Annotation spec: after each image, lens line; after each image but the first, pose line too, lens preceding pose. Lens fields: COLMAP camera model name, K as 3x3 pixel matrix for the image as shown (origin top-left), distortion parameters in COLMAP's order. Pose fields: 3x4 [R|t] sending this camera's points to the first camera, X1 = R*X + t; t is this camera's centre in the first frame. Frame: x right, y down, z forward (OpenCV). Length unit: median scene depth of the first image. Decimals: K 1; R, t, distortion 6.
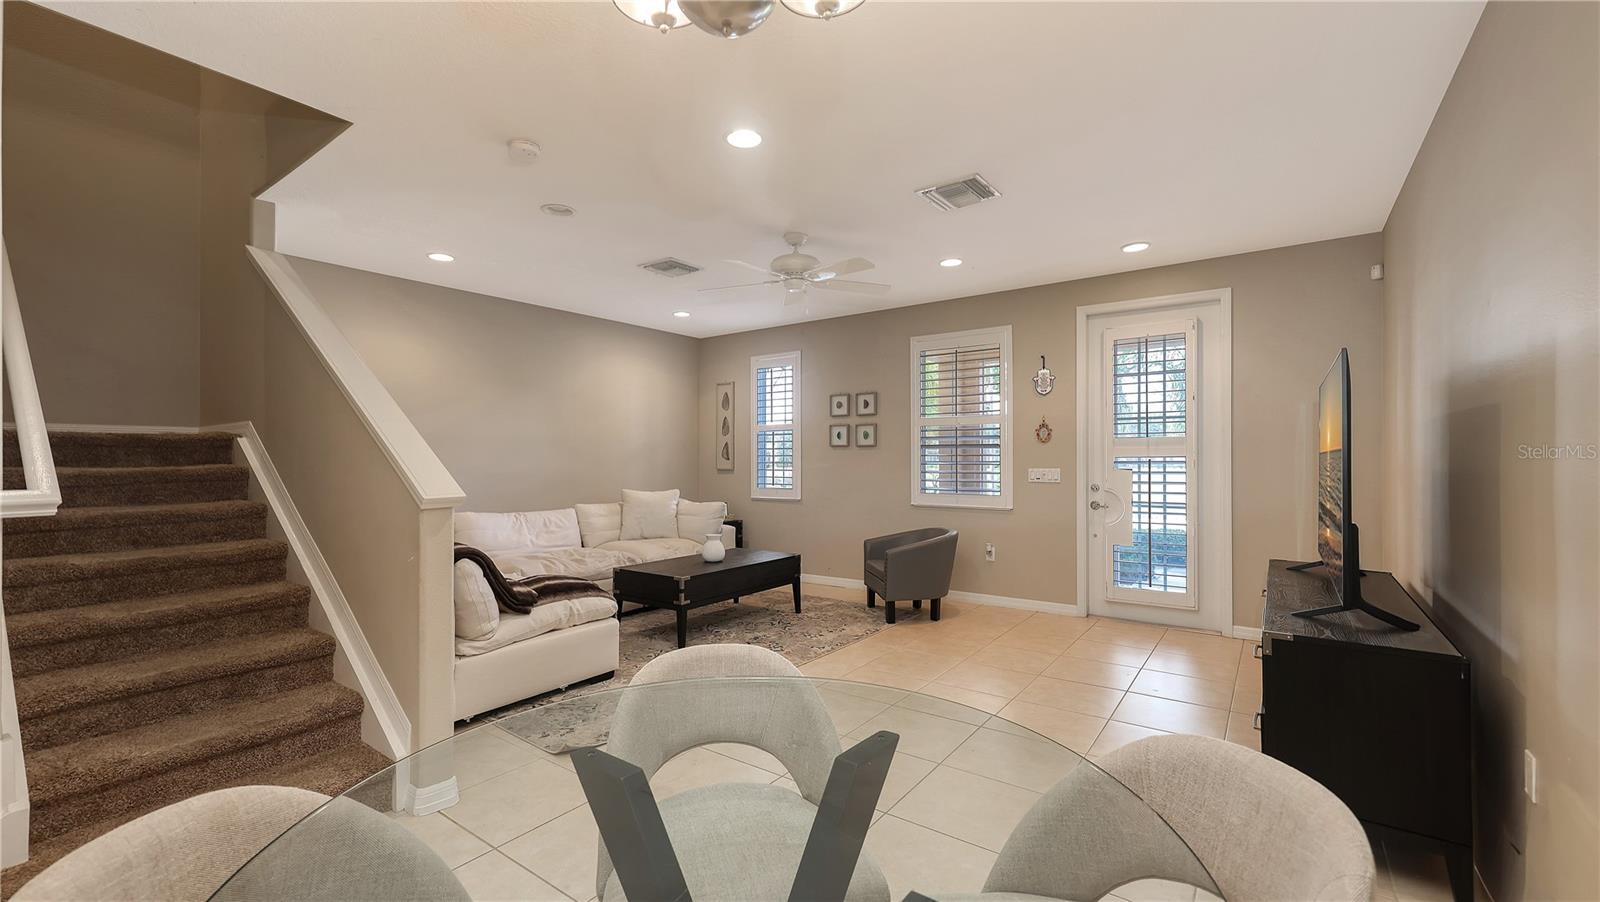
lens RADIAL K [[646.7, 0, 797.5], [0, 646.7, 464.9], [0, 0, 1]] dist [-0.000973, -0.000089]
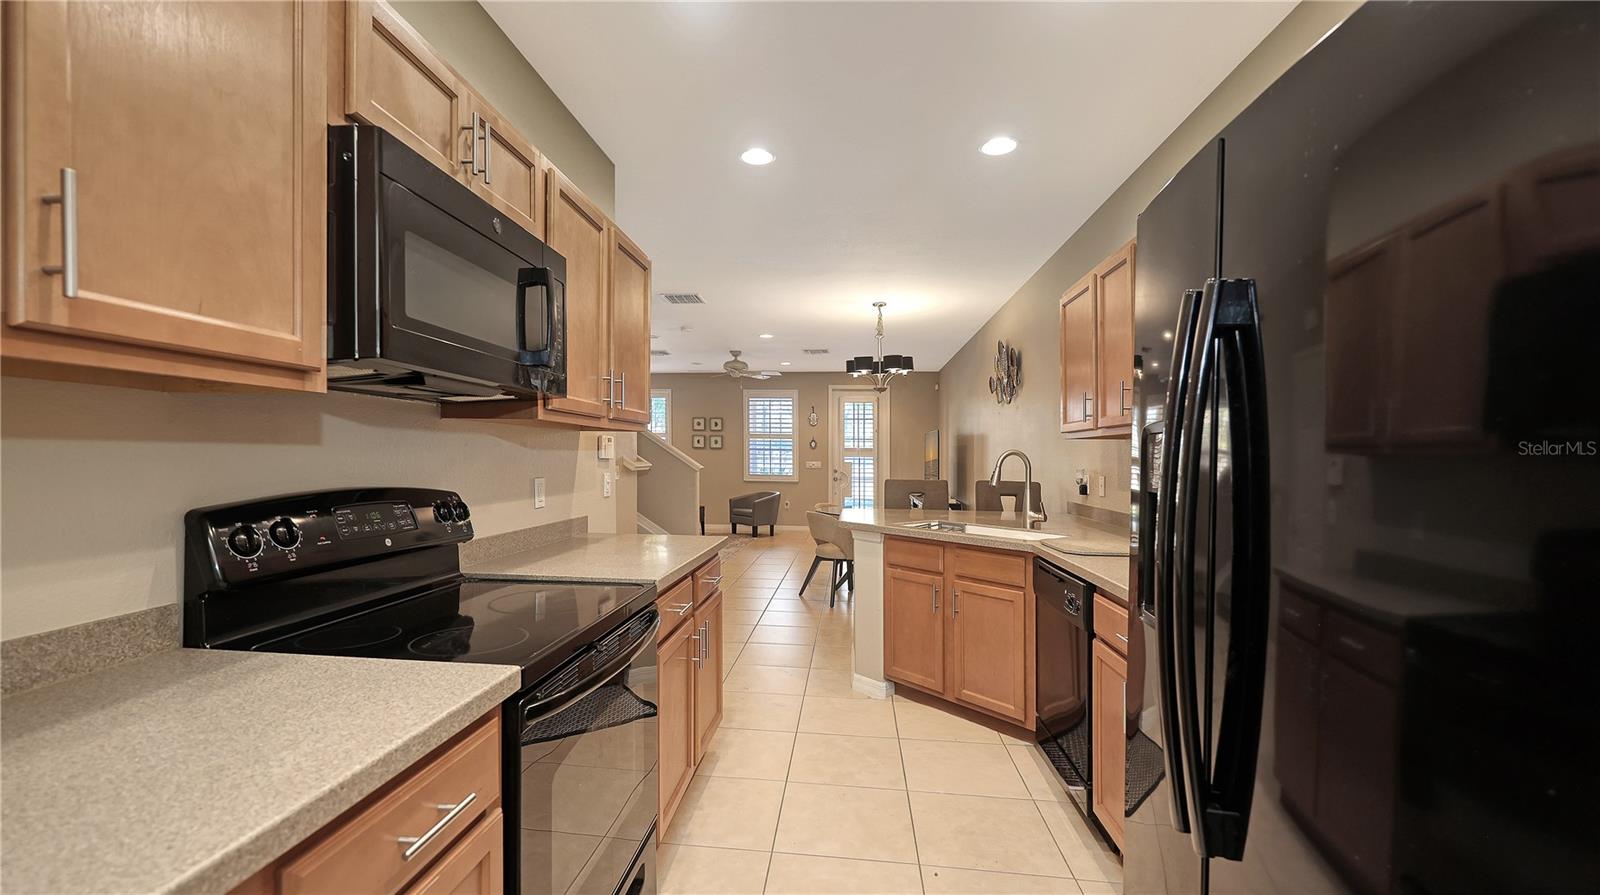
lens RADIAL K [[651.1, 0, 800.0], [0, 651.1, 447.5], [0, 0, 1]] dist [0.000447, -0.000040]
pose [[0.853093, 0.020794, 0.521345, -0.719382], [-0.010041, 0.999675, -0.023442, 0.009479], [-0.521663, 0.014763, 0.853024, -0.726677]]
